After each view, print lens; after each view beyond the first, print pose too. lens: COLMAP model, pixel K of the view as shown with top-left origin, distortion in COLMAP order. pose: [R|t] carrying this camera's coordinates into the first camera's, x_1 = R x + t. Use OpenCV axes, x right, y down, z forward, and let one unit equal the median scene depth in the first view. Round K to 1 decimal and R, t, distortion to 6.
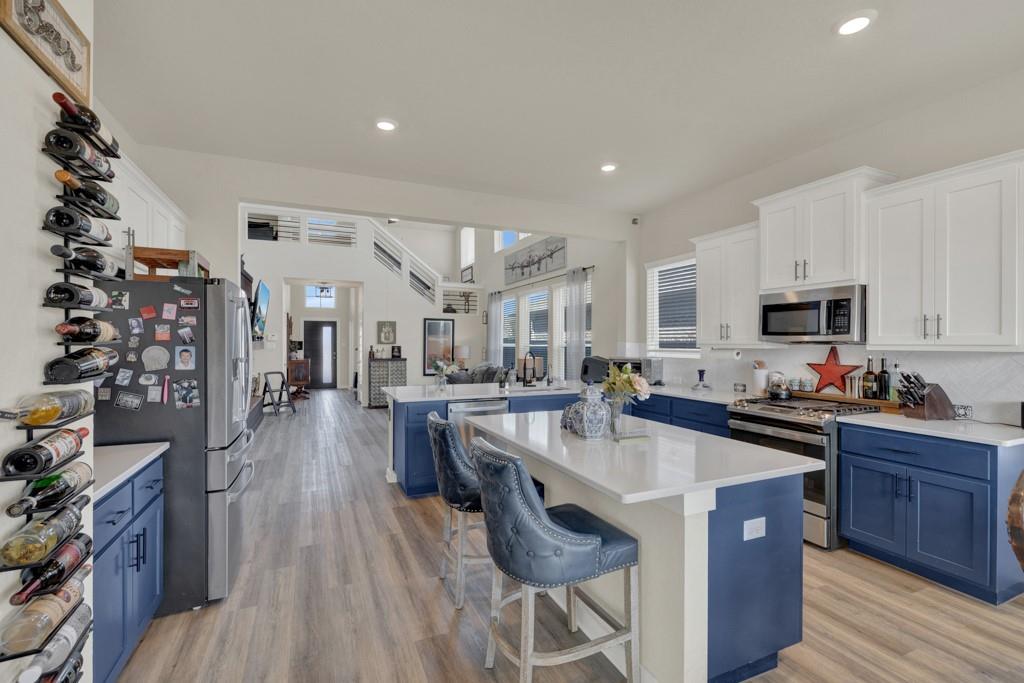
lens RADIAL K [[439.2, 0, 506.5], [0, 439.2, 343.4], [0, 0, 1]] dist [-0.004096, 0.001218]
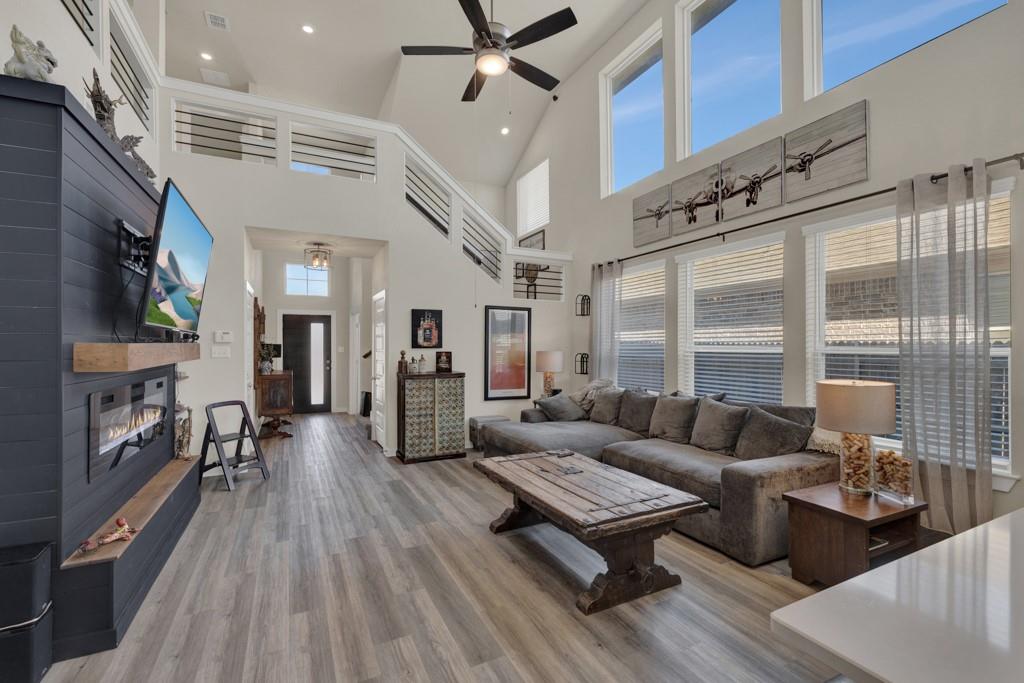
lens RADIAL K [[439.2, 0, 504.1], [0, 439.2, 341.0], [0, 0, 1]] dist [-0.004096, 0.001218]
pose [[0.999333, -0.002519, 0.036443, -0.219738], [0.002944, 0.999928, -0.011634, -0.001511], [-0.036411, 0.011733, 0.999268, 0.470106]]
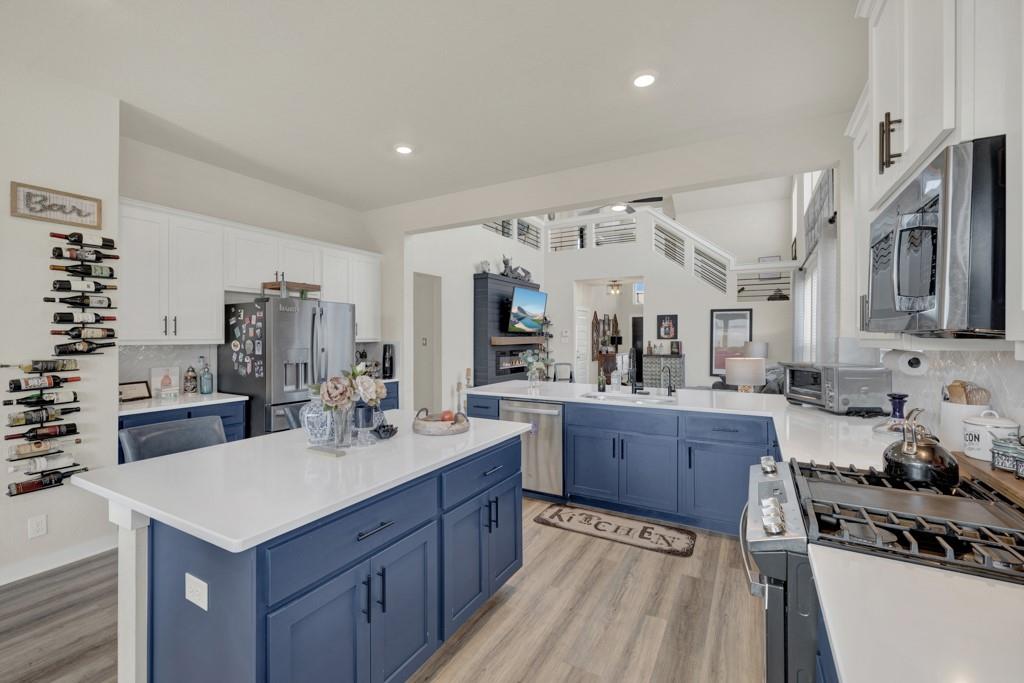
lens RADIAL K [[439.2, 0, 506.7], [0, 439.2, 332.4], [0, 0, 1]] dist [-0.004096, 0.001218]
pose [[0.604992, -0.012019, -0.796141, 0.302265], [0.000437, 0.999891, -0.014763, 0.000452], [0.796231, 0.008583, 0.604931, 0.192344]]
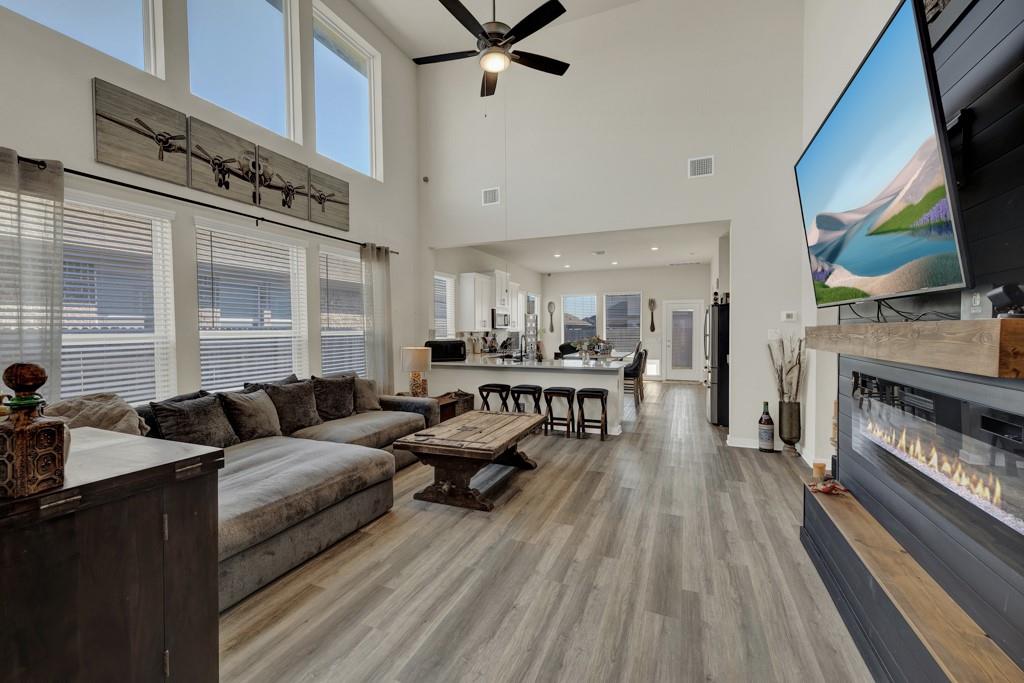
lens RADIAL K [[439.2, 0, 500.3], [0, 439.2, 335.1], [0, 0, 1]] dist [-0.004096, 0.001218]
pose [[-0.680428, -0.008471, 0.732766, -0.510850], [0.006547, 0.999823, 0.017637, -0.004221], [-0.732786, 0.016798, -0.680252, 1.116457]]
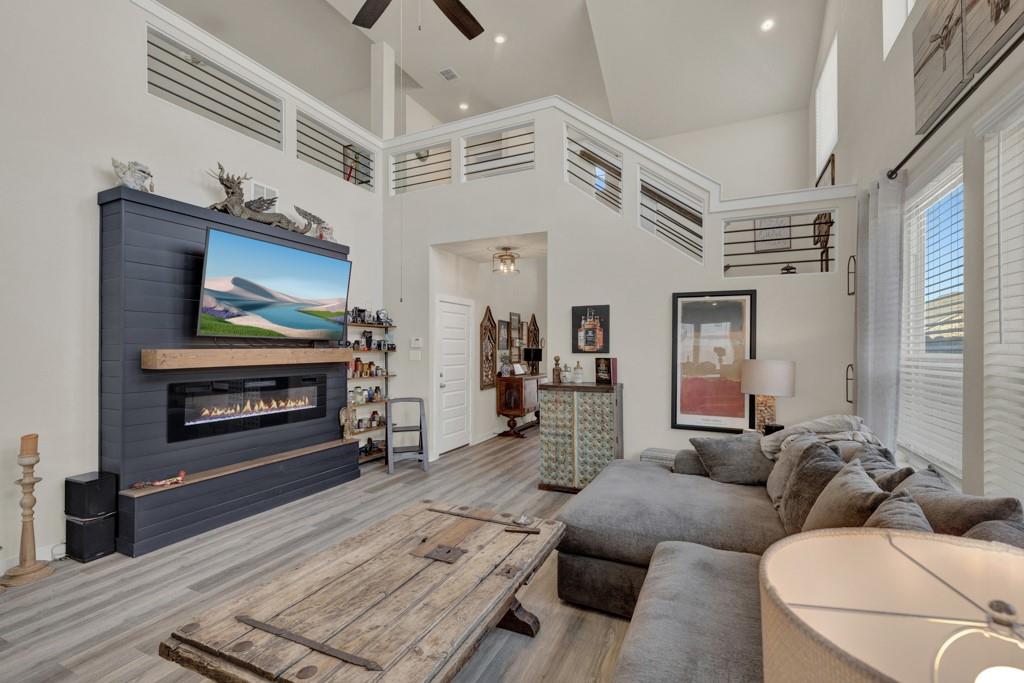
lens RADIAL K [[439.2, 0, 506.6], [0, 439.2, 347.2], [0, 0, 1]] dist [-0.004096, 0.001218]
pose [[0.656656, -0.008303, -0.754144, 0.032634], [0.000053, 0.999940, -0.010963, -0.000422], [0.754190, 0.007159, 0.656617, 0.711297]]
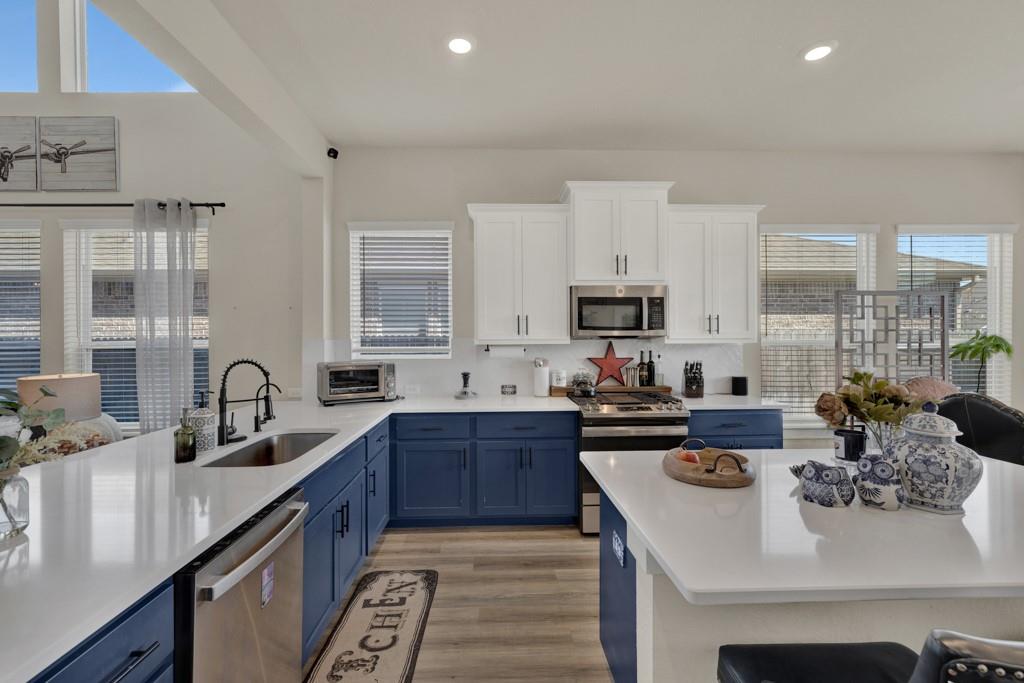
lens RADIAL K [[439.2, 0, 501.1], [0, 439.2, 343.1], [0, 0, 1]] dist [-0.004096, 0.001218]
pose [[0.377813, -0.014462, 0.925769, -0.140557], [0.007880, 0.999892, 0.012404, -0.001353], [-0.925849, 0.002609, 0.377886, 0.337261]]
